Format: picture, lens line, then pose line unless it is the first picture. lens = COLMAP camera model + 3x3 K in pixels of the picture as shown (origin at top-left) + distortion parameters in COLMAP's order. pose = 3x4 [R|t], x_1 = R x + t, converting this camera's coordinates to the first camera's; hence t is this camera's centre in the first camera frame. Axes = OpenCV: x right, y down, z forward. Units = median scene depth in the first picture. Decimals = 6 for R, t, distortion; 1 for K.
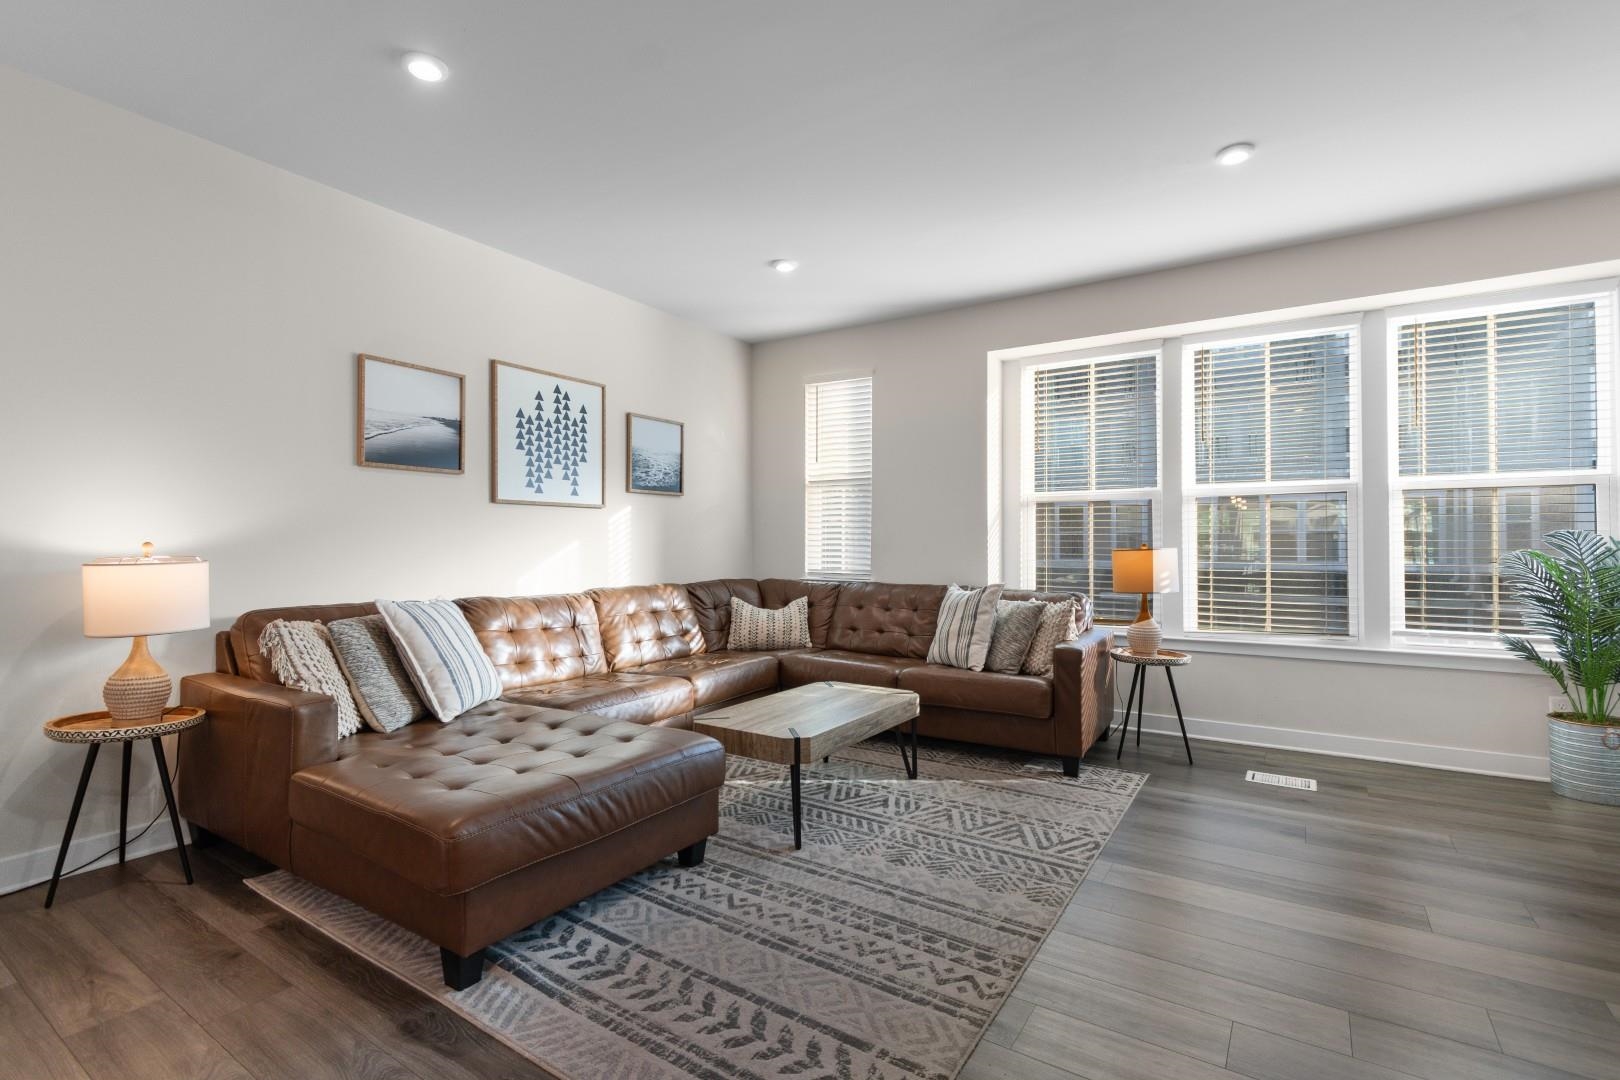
lens RADIAL K [[745.3, 0, 810.0], [0, 745.3, 540.0], [0, 0, 1]] dist [-0.001644, -0.001033]
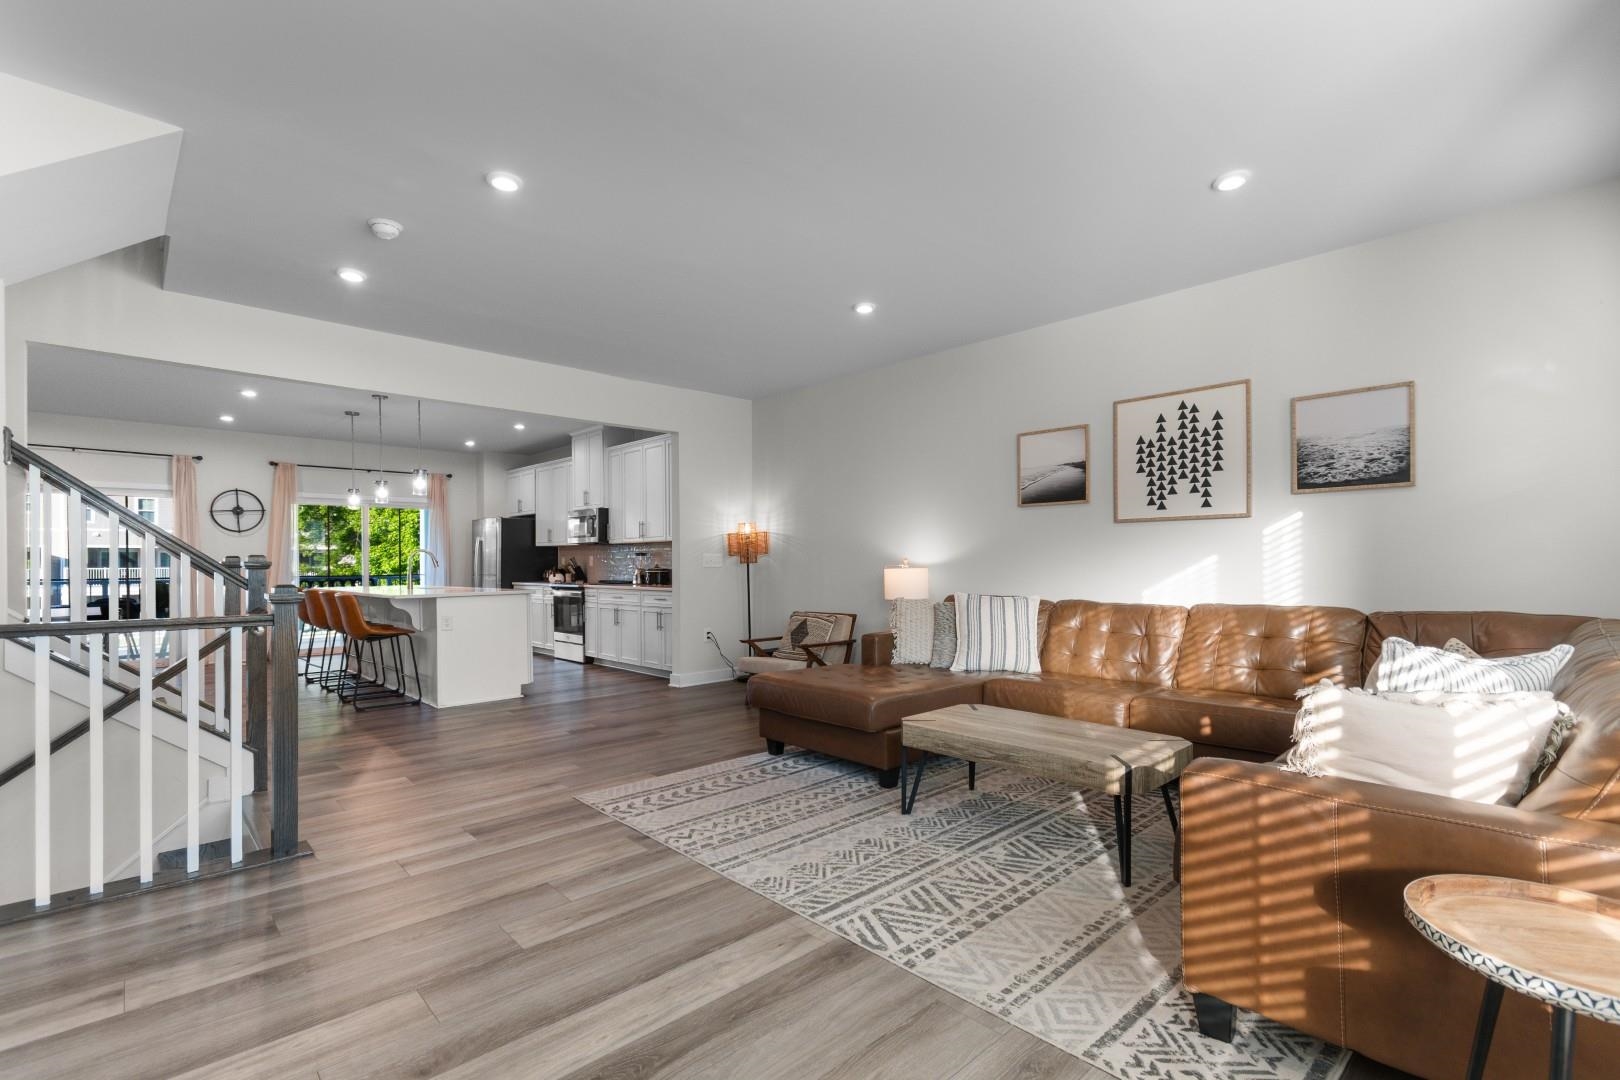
lens RADIAL K [[729.3, 0, 813.5], [0, 729.3, 561.5], [0, 0, 1]] dist [0.000953, 0.000119]
pose [[-0.231289, 0.003182, -0.972880, 0.801146], [0.013359, 0.999911, 0.000095, 0.004911], [0.972793, -0.012975, -0.231311, 0.786688]]
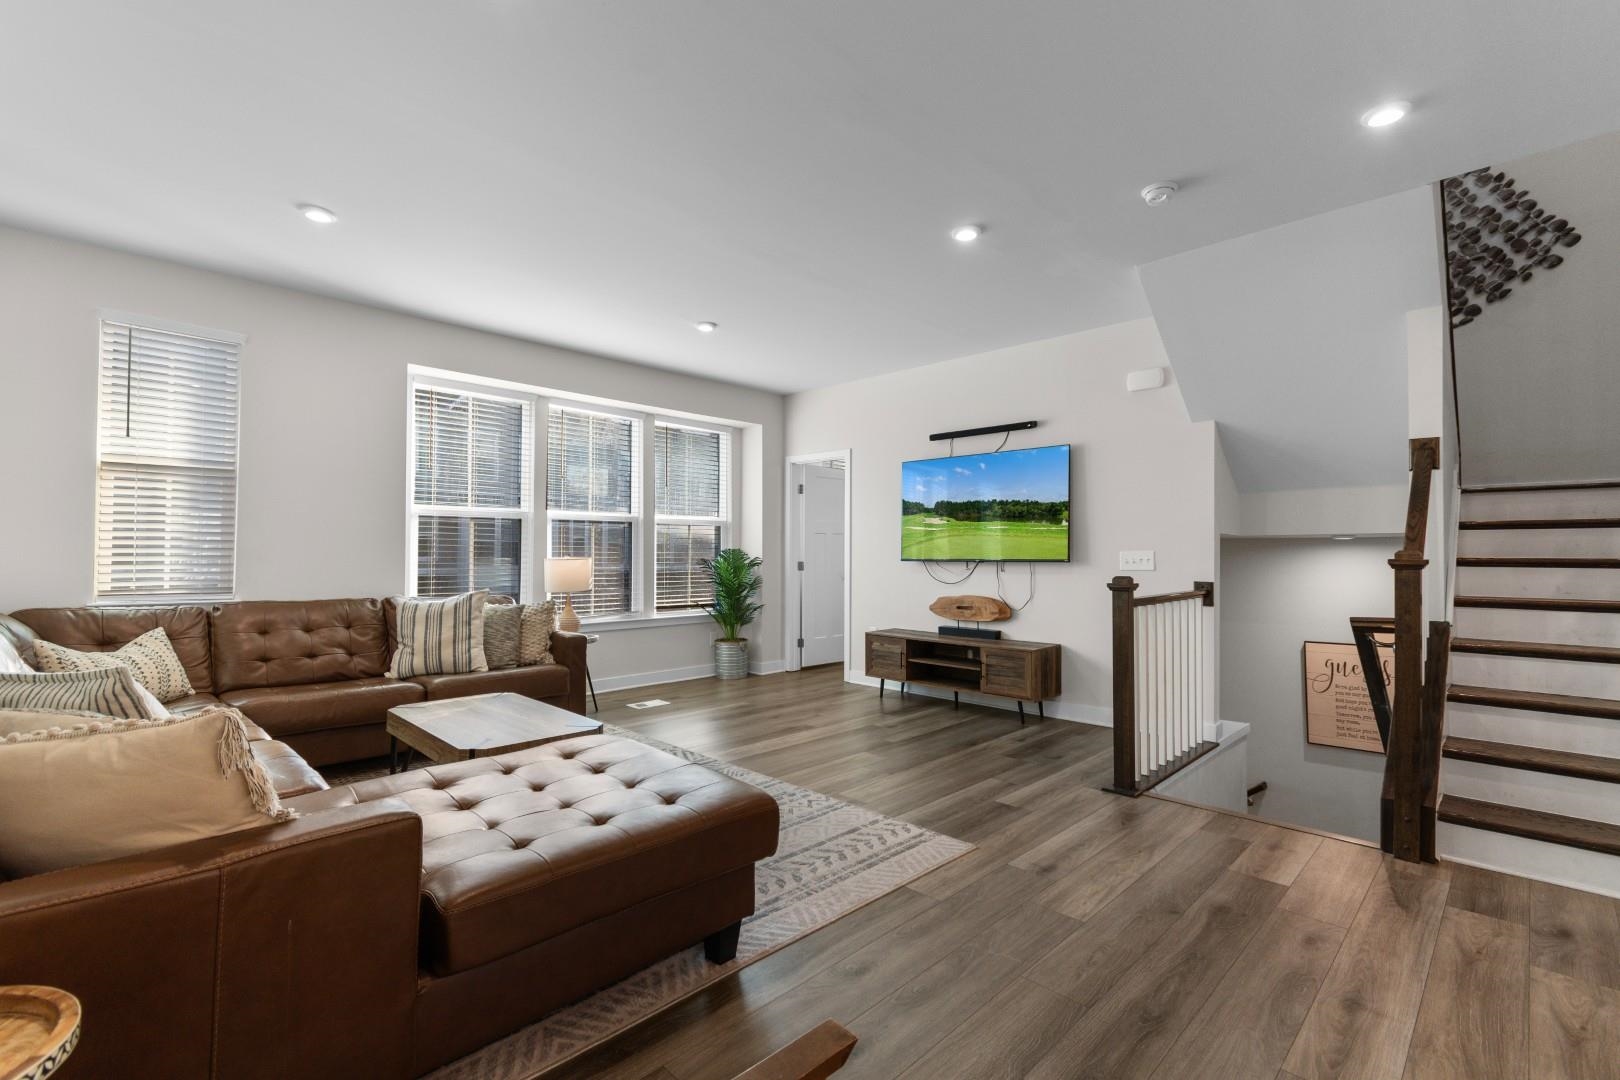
lens RADIAL K [[717.3, 0, 819.0], [0, 717.3, 544.1], [0, 0, 1]] dist [0.000952, 0.000653]
pose [[0.191194, 0.013225, 0.981463, -0.722027], [-0.012477, 0.999861, -0.011042, -0.005524], [-0.981473, -0.010134, 0.191333, 0.317889]]
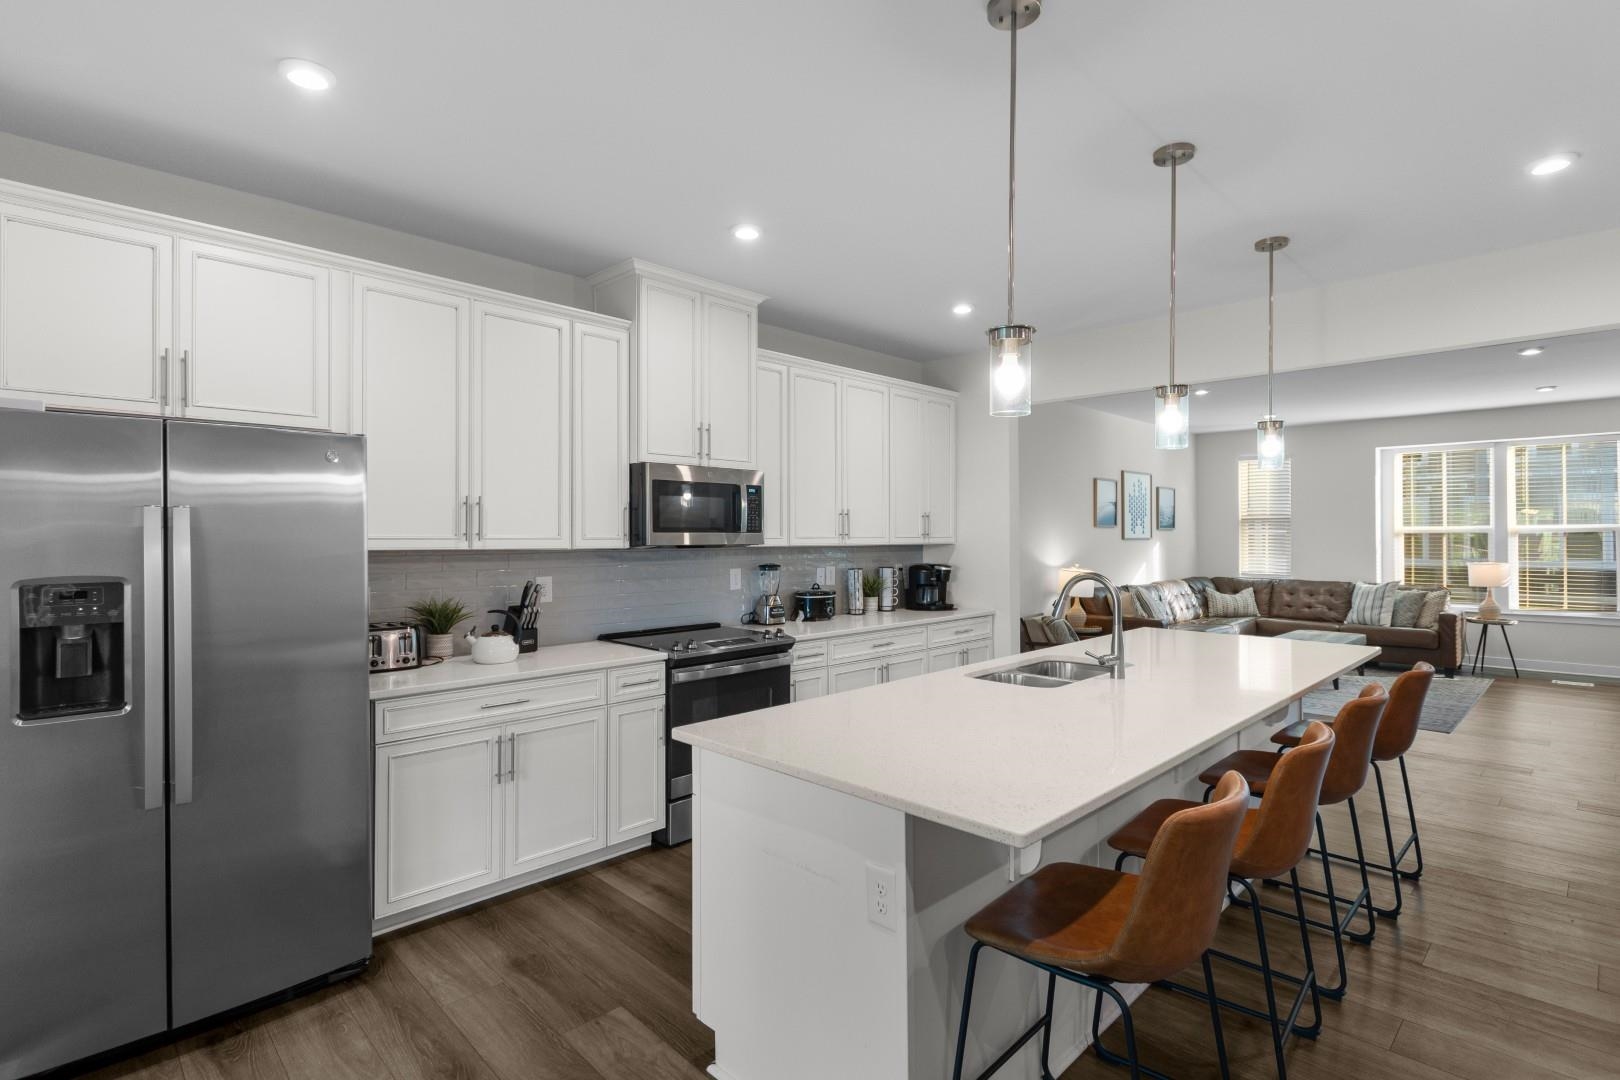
lens RADIAL K [[794.6, 0, 810.0], [0, 794.6, 540.0], [0, 0, 1]] dist [0.000063, -0.000319]
pose [[0.978240, -0.001550, -0.207469, -0.802745], [0.003758, 0.999940, 0.010249, -0.073261], [0.207441, -0.010806, 0.978188, -1.304129]]
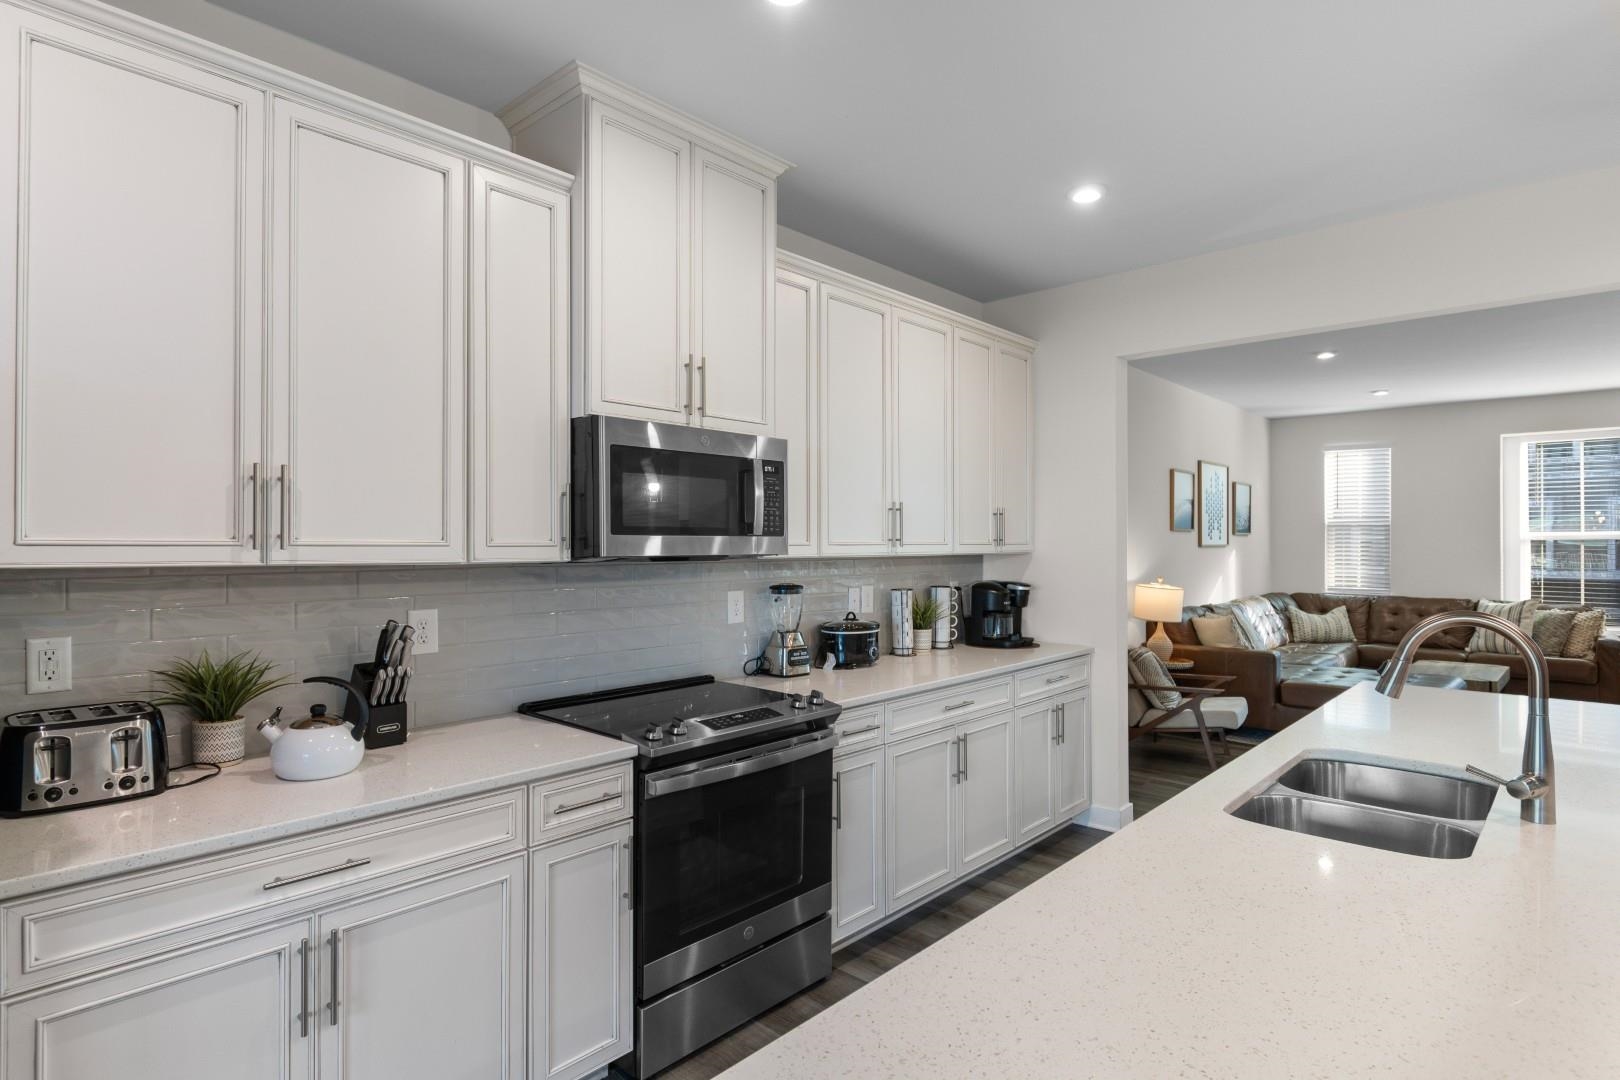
lens RADIAL K [[859.5, 0, 810.9], [0, 859.5, 545.6], [0, 0, 1]] dist [-0.000465, -0.000667]
pose [[0.986214, -0.000806, -0.165474, -0.941361], [0.002322, 0.999957, 0.008974, -0.071000], [0.165460, -0.009234, 0.986173, -0.994295]]
